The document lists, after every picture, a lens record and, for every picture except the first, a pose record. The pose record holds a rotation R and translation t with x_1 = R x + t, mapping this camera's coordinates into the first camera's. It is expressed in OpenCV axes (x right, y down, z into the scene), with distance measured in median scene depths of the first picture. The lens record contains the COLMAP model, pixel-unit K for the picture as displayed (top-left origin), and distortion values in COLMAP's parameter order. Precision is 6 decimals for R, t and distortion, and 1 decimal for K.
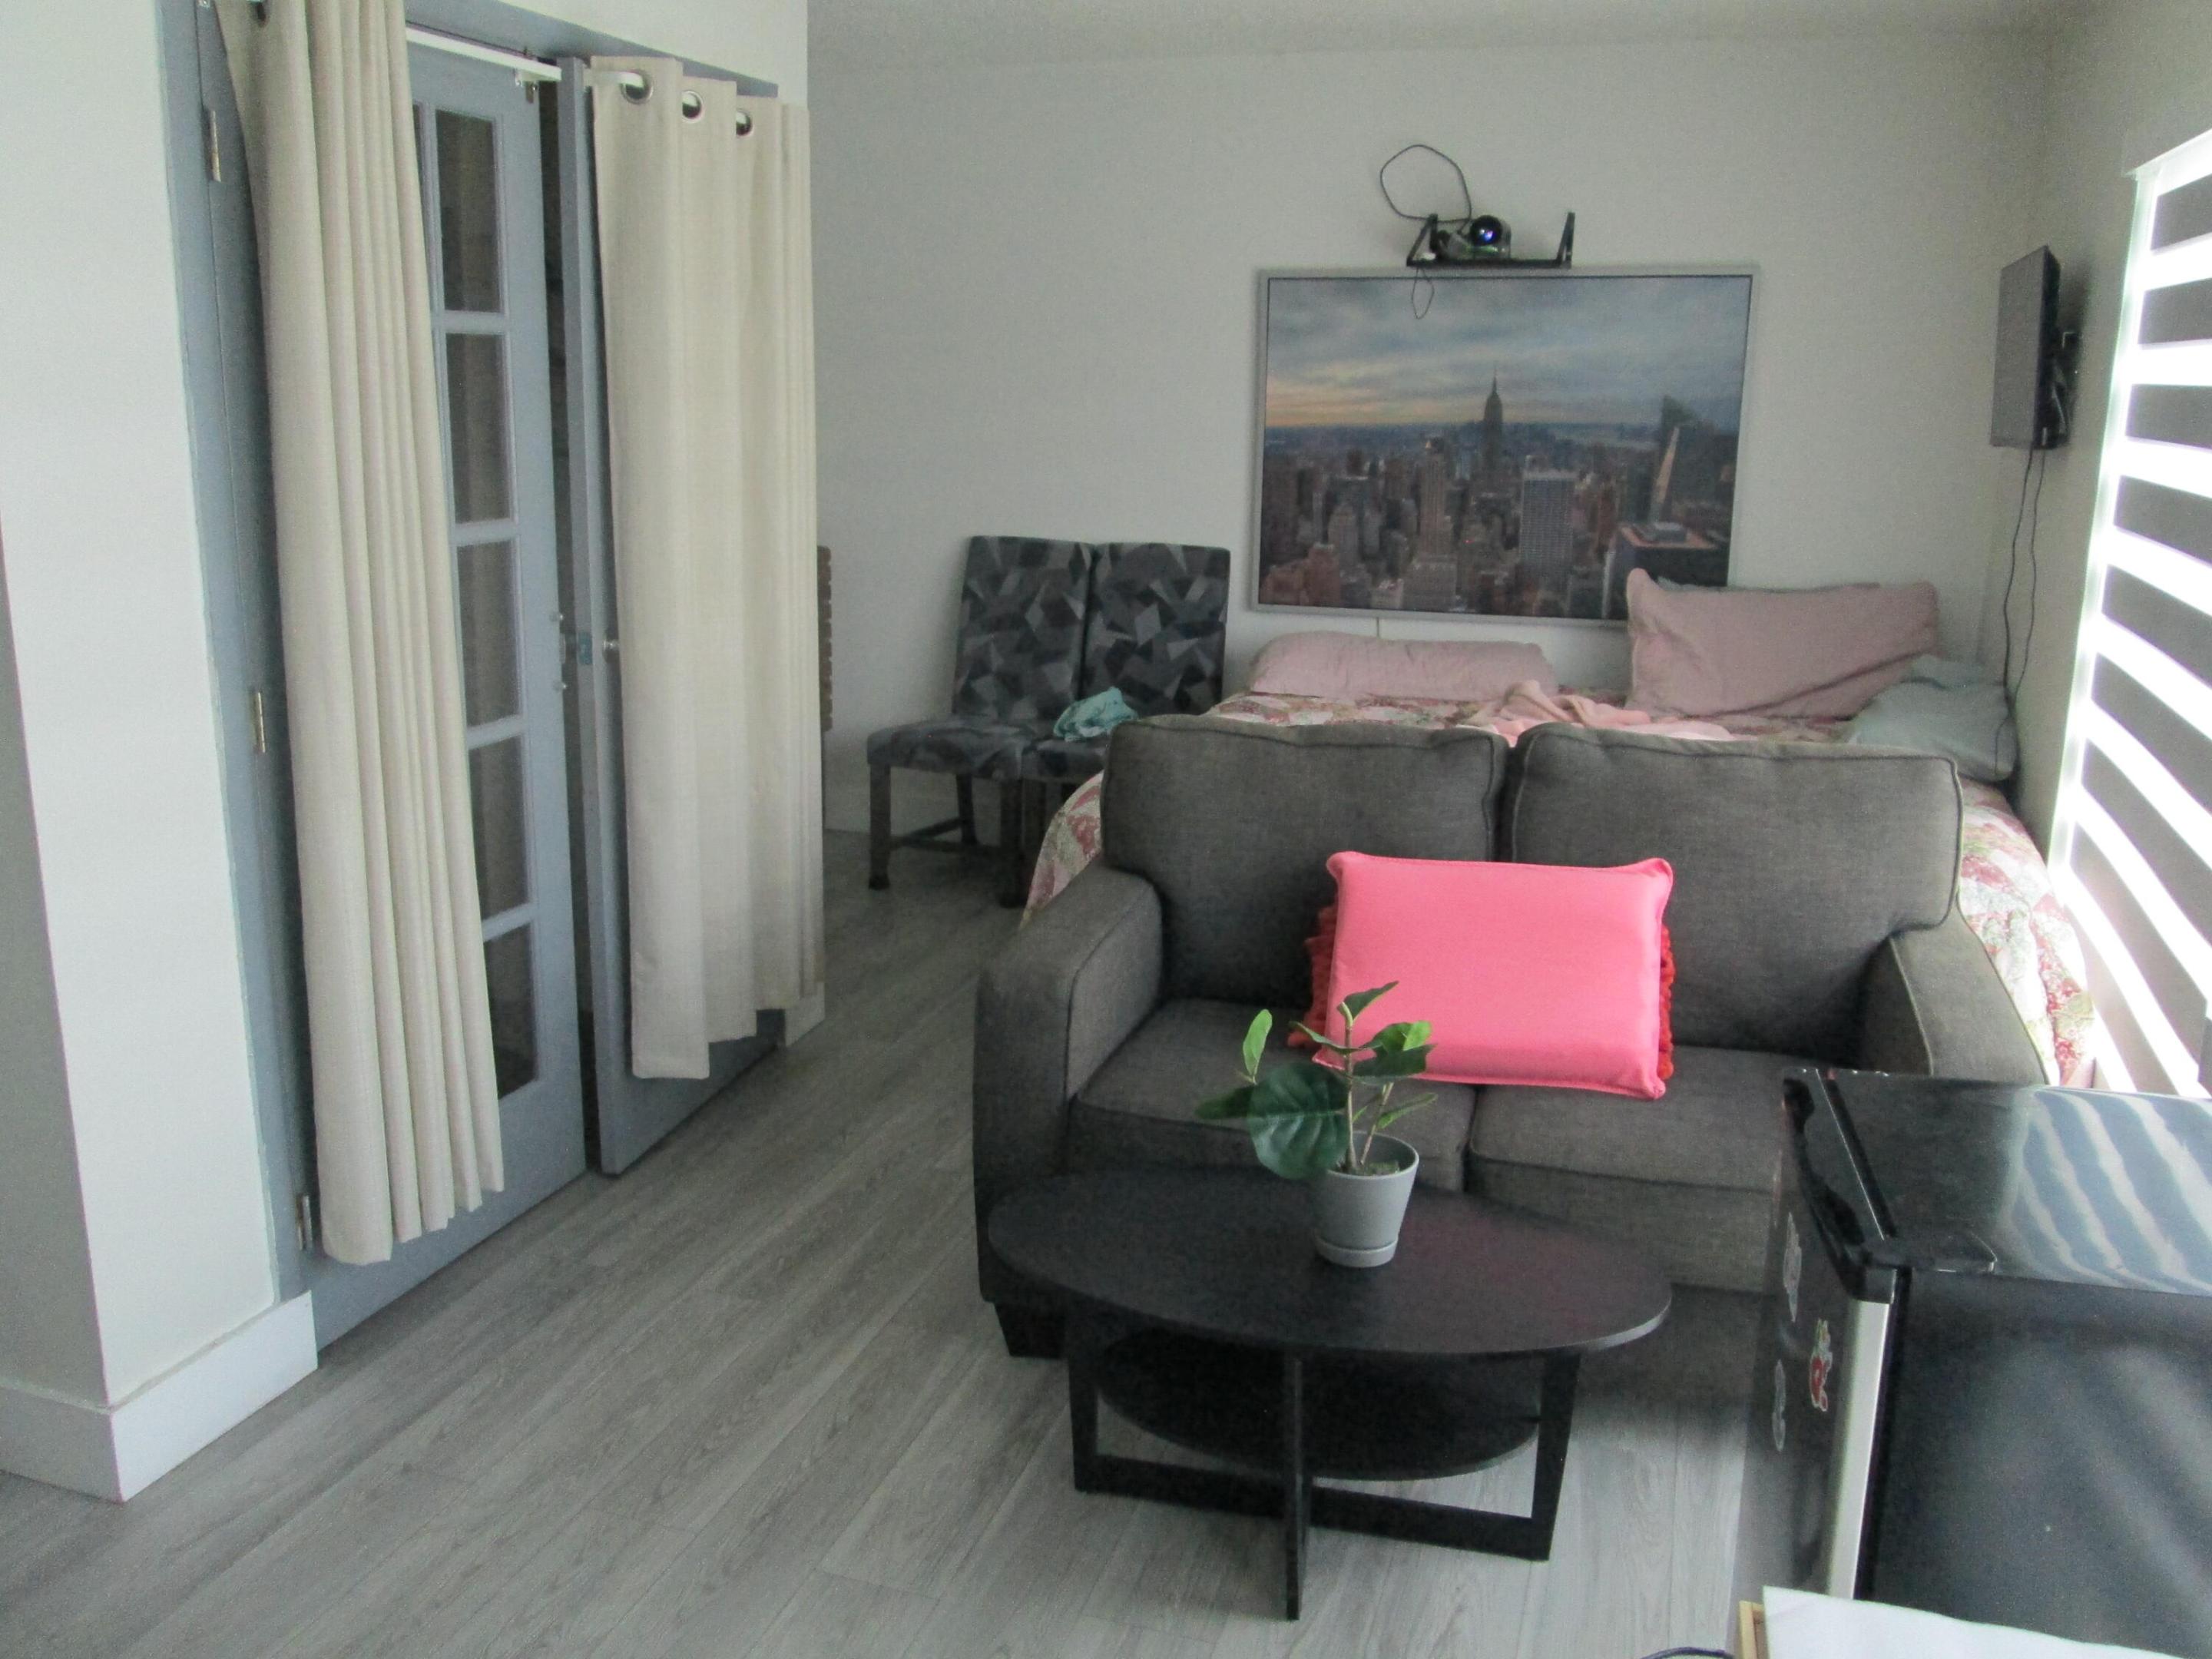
lens RADIAL K [[1844.9, 0, 1101.7], [0, 1844.9, 829.2], [0, 0, 1]] dist [-0.043305, 0.024481]
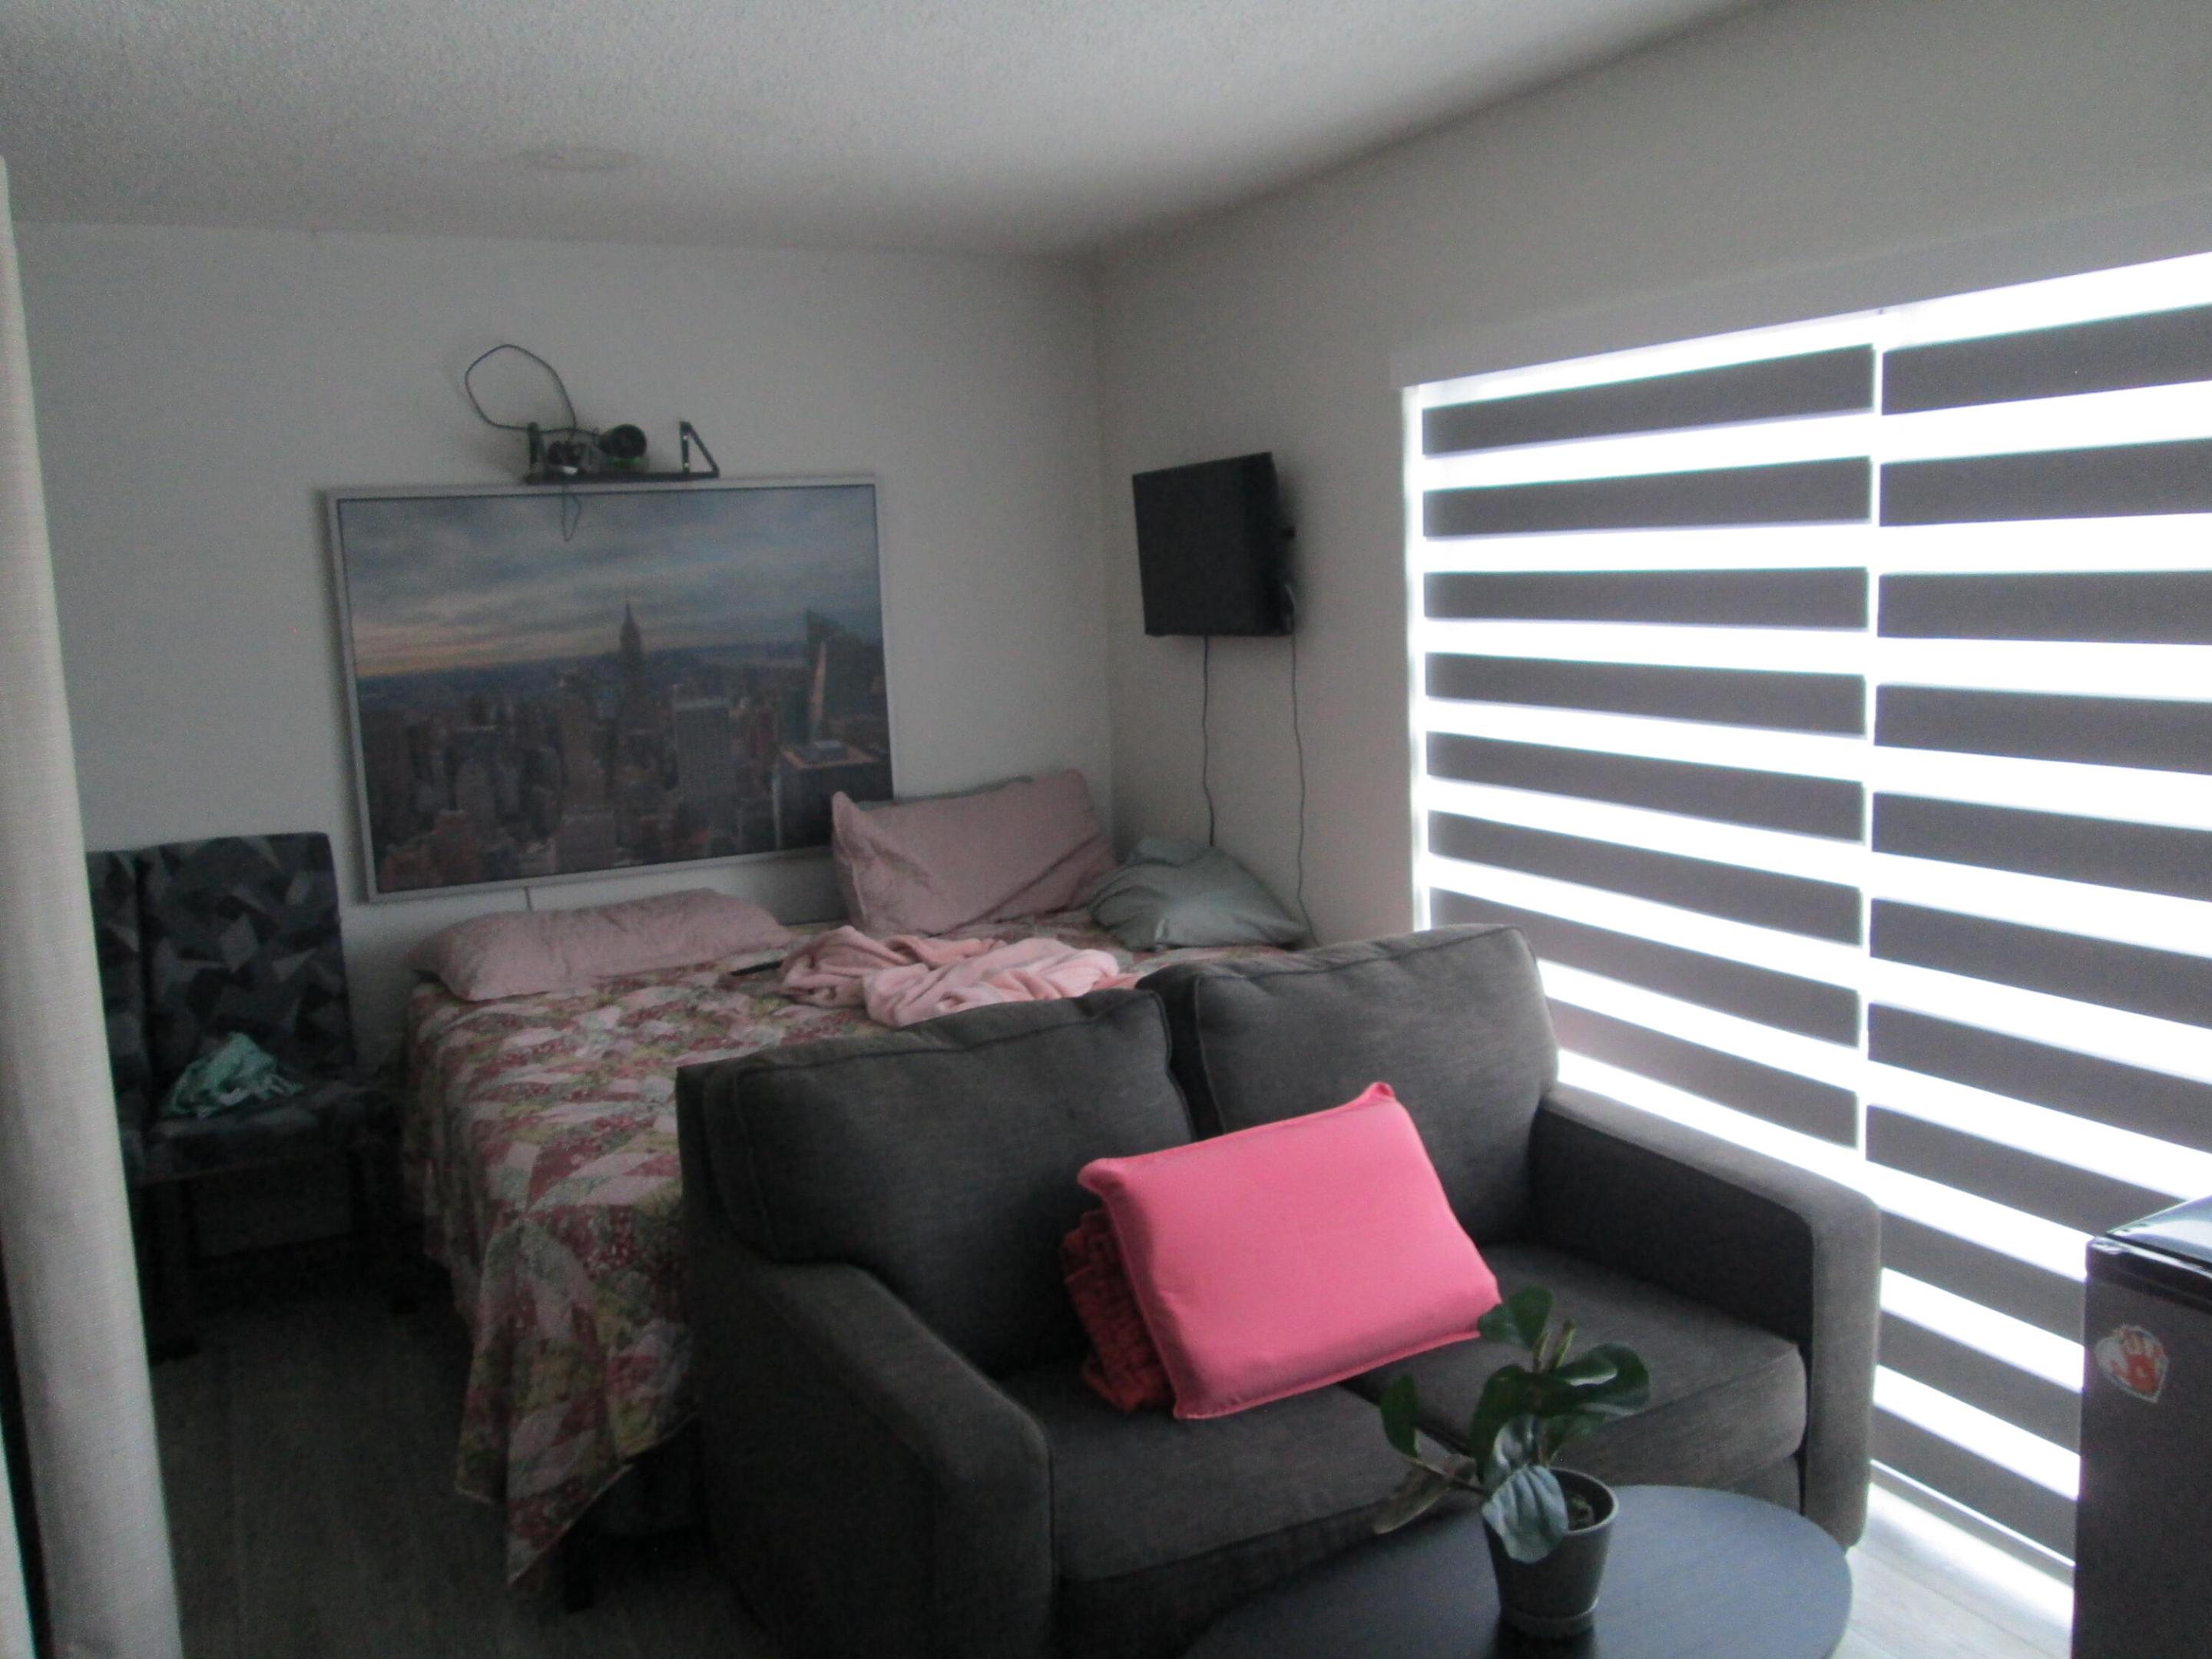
lens RADIAL K [[1844.9, 0, 1108.2], [0, 1844.9, 824.7], [0, 0, 1]] dist [-0.043305, 0.024481]
pose [[0.719142, -0.134188, 0.681783, -0.239208], [0.209530, 0.977383, -0.028643, -0.064902], [-0.662519, 0.163452, 0.730994, 0.206475]]
